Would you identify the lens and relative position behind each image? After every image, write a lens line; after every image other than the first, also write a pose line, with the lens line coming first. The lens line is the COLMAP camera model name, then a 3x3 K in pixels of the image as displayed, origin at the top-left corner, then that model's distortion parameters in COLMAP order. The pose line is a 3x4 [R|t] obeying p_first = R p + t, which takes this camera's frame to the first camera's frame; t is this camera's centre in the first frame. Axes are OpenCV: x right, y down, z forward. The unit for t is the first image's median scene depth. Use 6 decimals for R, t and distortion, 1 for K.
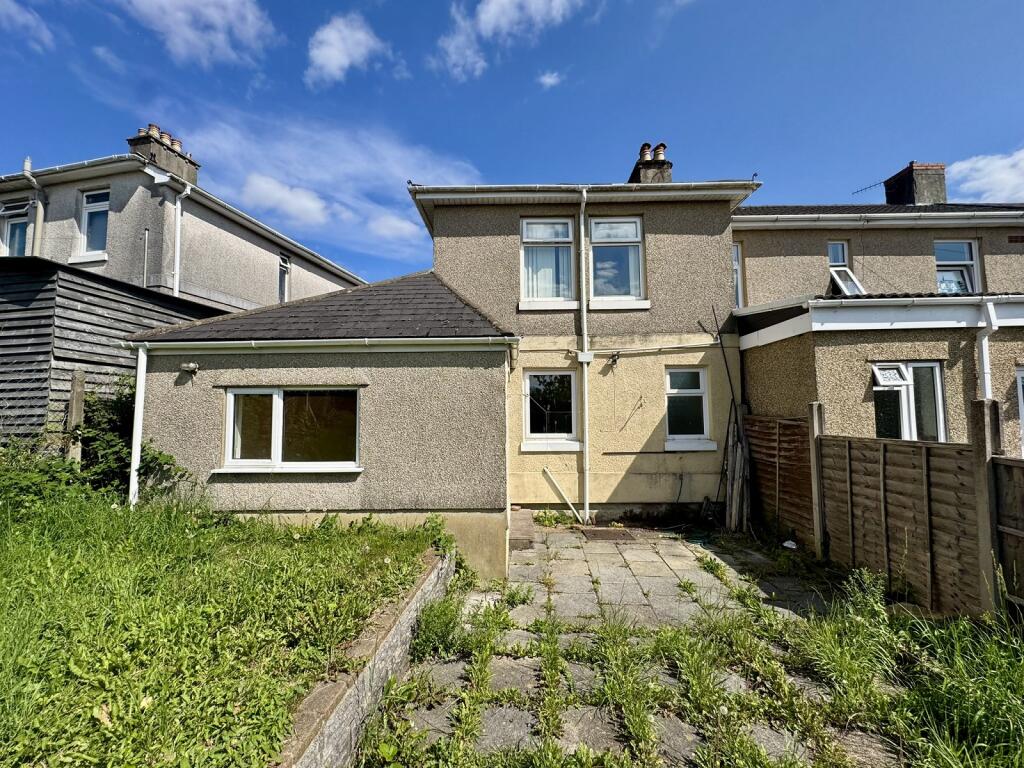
lens RADIAL K [[408.6, 0, 512.7], [0, 408.6, 383.3], [0, 0, 1]] dist [-0.006668, 0.000618]
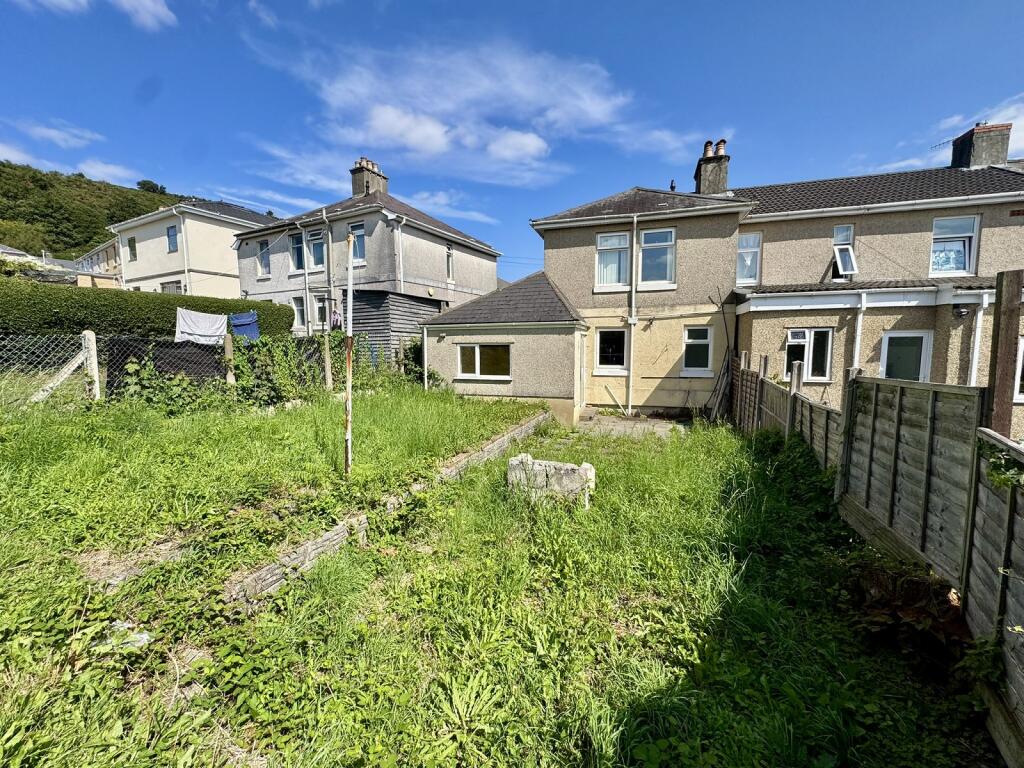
lens RADIAL K [[408.6, 0, 514.4], [0, 408.6, 382.3], [0, 0, 1]] dist [-0.006668, 0.000618]
pose [[0.957454, 0.030175, -0.287004, 0.199669], [0.018236, 0.986205, 0.164523, -0.098281], [0.288009, -0.162757, 0.943695, -0.762458]]
